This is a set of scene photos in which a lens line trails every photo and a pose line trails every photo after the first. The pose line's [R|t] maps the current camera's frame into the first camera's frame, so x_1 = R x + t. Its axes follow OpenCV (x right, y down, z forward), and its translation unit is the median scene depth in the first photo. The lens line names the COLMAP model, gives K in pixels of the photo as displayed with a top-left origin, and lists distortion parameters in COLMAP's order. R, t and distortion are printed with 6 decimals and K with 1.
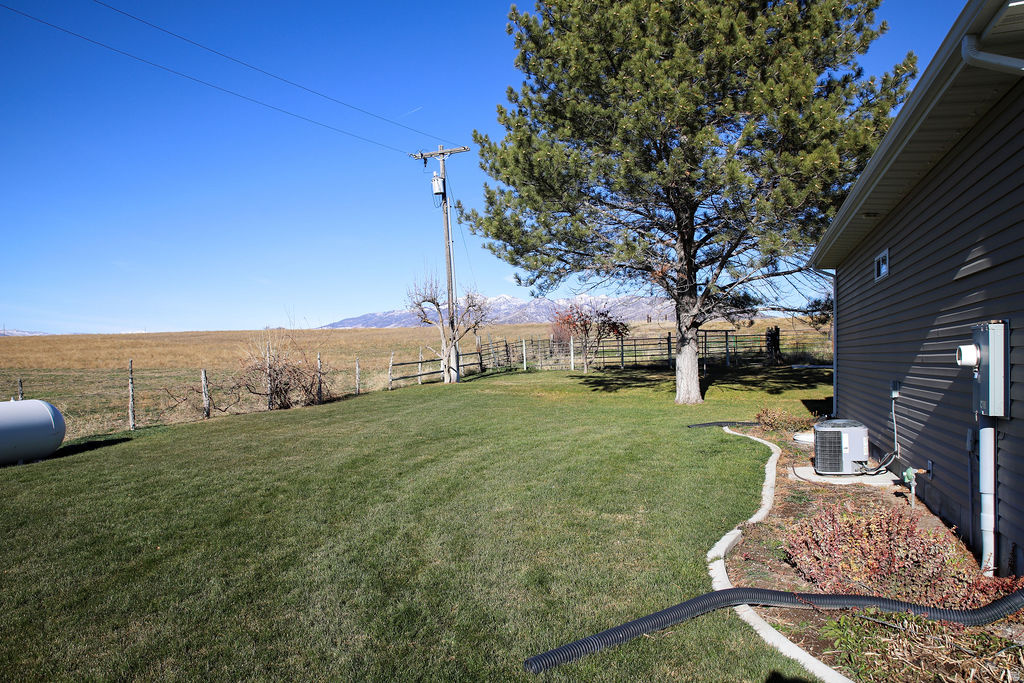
lens RADIAL K [[692.8, 0, 512.0], [0, 692.8, 341.5], [0, 0, 1]] dist [-0.133303, 0.094026]
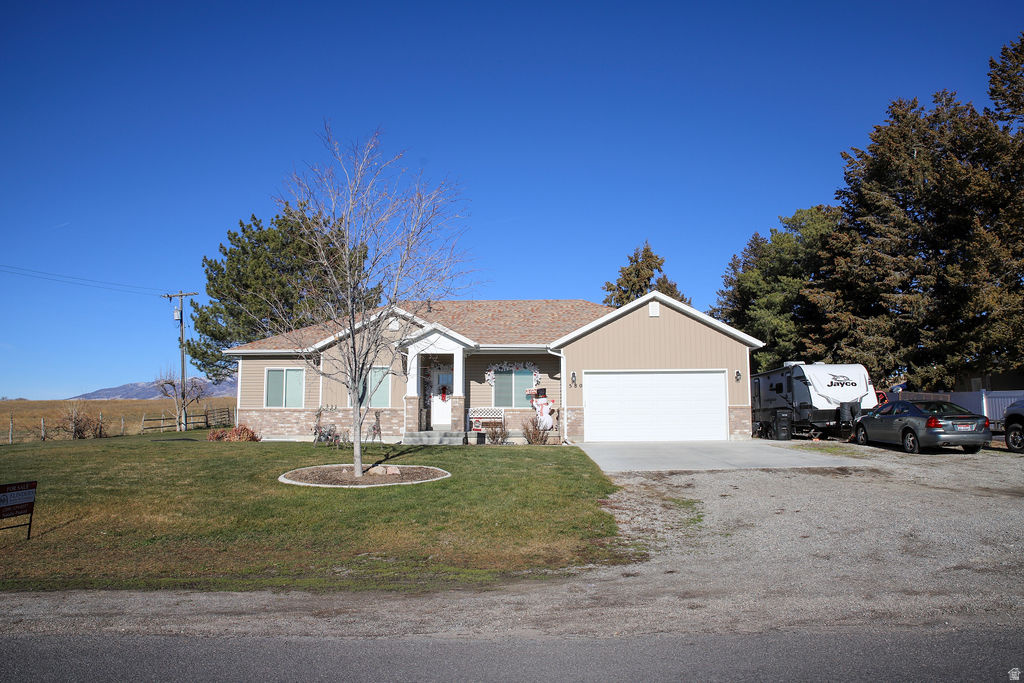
lens RADIAL K [[692.8, 0, 512.0], [0, 692.8, 341.5], [0, 0, 1]] dist [-0.133303, 0.094026]
pose [[0.951414, 0.023907, 0.306984, 0.175696], [0.008421, 0.994588, -0.103553, 0.018020], [-0.307798, 0.101107, 0.946064, -0.851804]]
